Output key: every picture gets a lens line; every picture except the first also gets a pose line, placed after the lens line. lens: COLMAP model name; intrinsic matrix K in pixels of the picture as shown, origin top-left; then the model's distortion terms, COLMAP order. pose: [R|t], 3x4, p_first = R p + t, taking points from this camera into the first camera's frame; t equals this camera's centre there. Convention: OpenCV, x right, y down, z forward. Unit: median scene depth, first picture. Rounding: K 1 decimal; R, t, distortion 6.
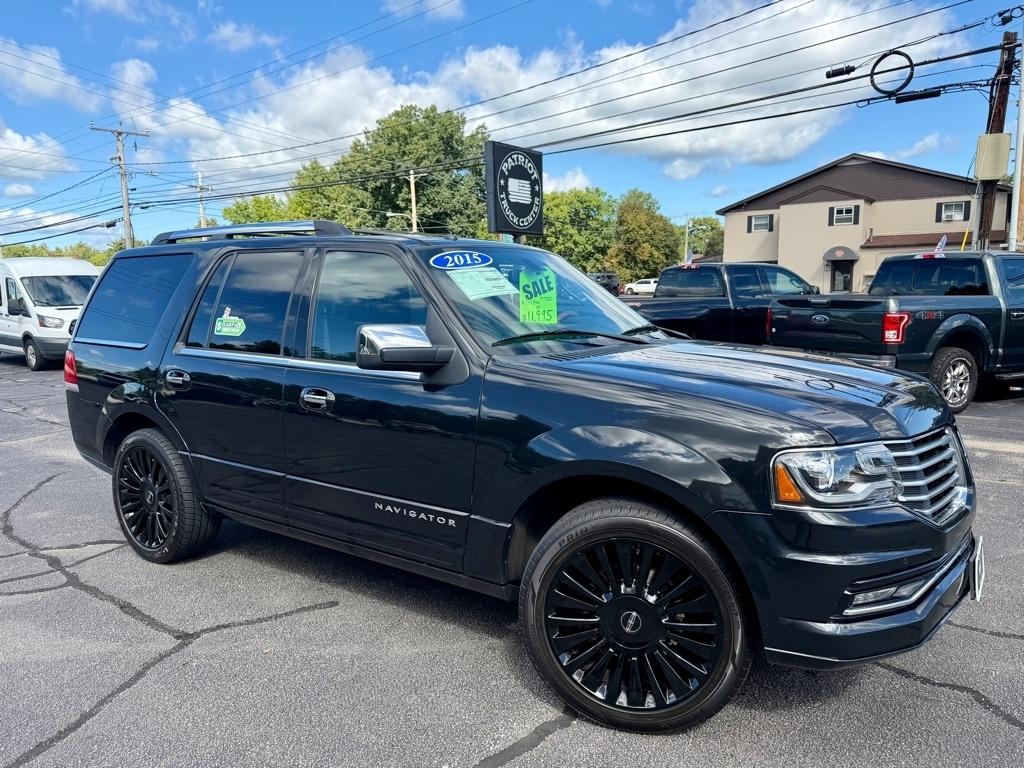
lens RADIAL K [[721.8, 0, 508.2], [0, 721.8, 386.8], [0, 0, 1]] dist [0.030322, -0.032015]
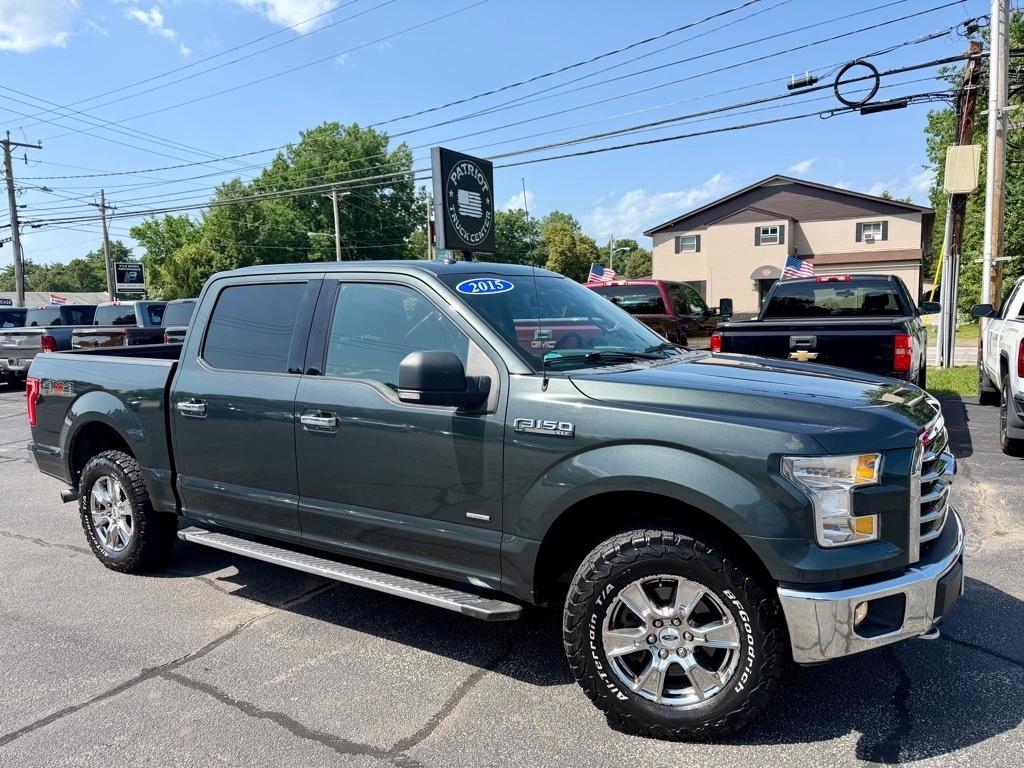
lens RADIAL K [[721.8, 0, 508.2], [0, 721.8, 386.8], [0, 0, 1]] dist [0.030322, -0.032015]
pose [[0.994328, -0.022094, 0.104034, -0.035409], [0.025105, 0.999301, -0.027715, -0.016848], [-0.103348, 0.030169, 0.994188, 0.106986]]
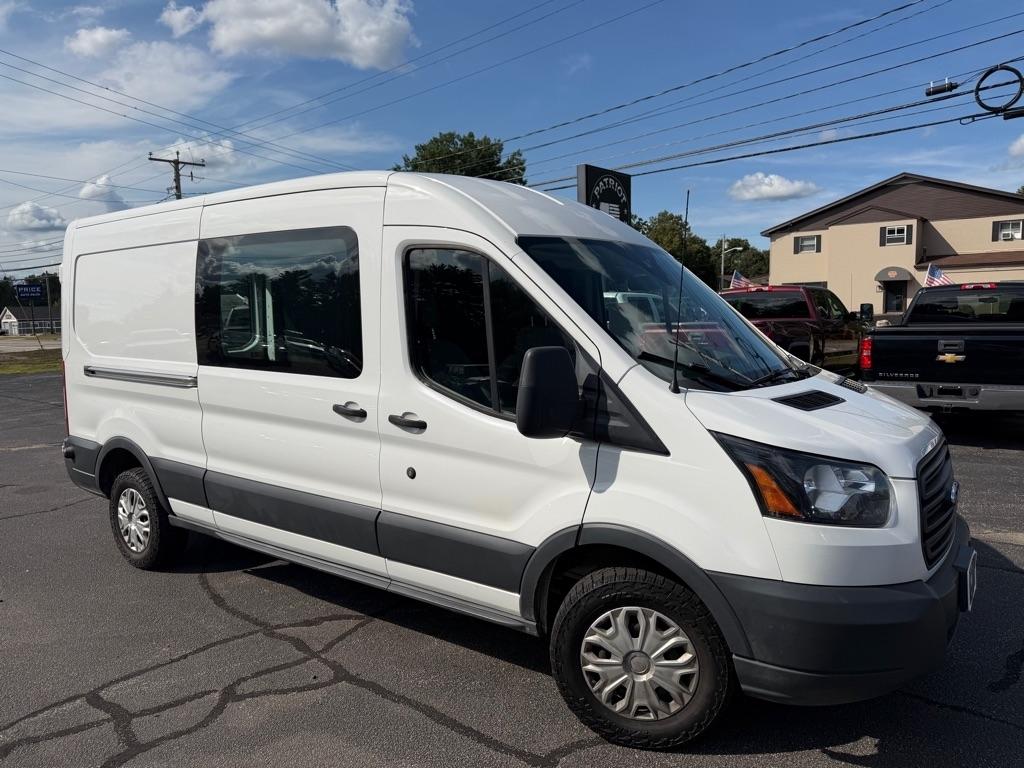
lens RADIAL K [[723.2, 0, 510.7], [0, 723.2, 380.4], [0, 0, 1]] dist [0.013353, -0.003629]
pose [[0.999528, -0.005451, -0.030243, -0.089598], [0.004249, 0.999204, -0.039657, -0.010390], [0.030435, 0.039510, 0.998756, 0.033447]]
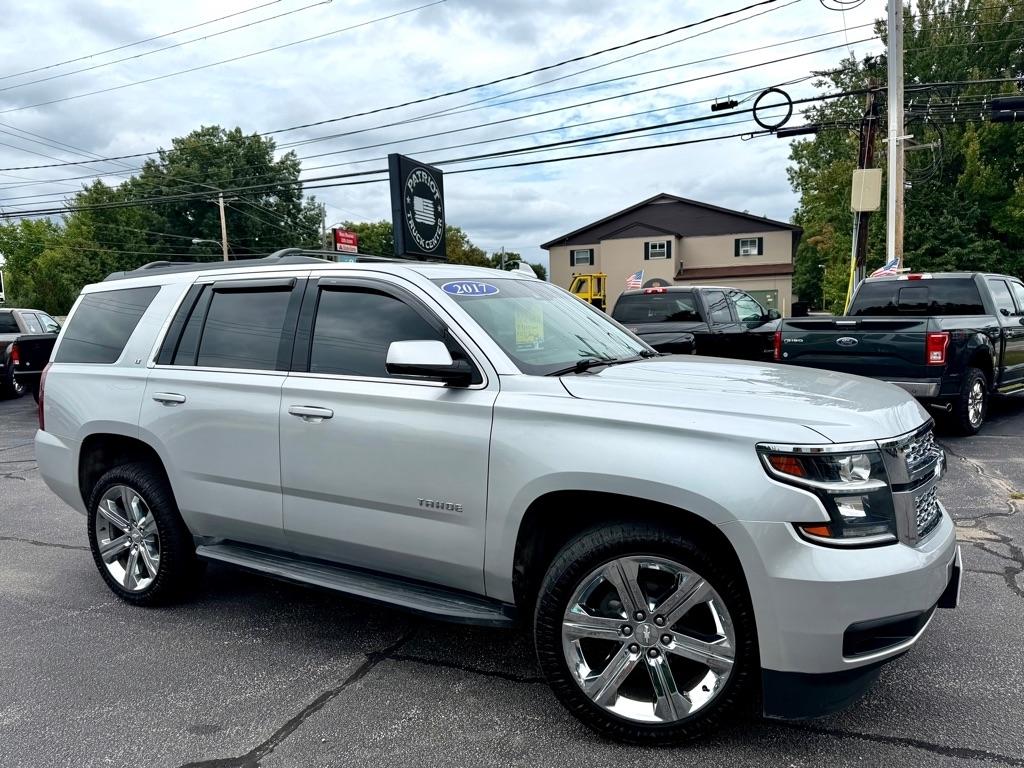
lens RADIAL K [[715.8, 0, 510.2], [0, 715.8, 381.5], [0, 0, 1]] dist [0.092848, -0.140156]
pose [[0.962807, -0.035368, 0.267865, -0.130201], [0.049117, 0.997788, -0.044799, -0.010755], [-0.265688, 0.056289, 0.962414, 0.112124]]
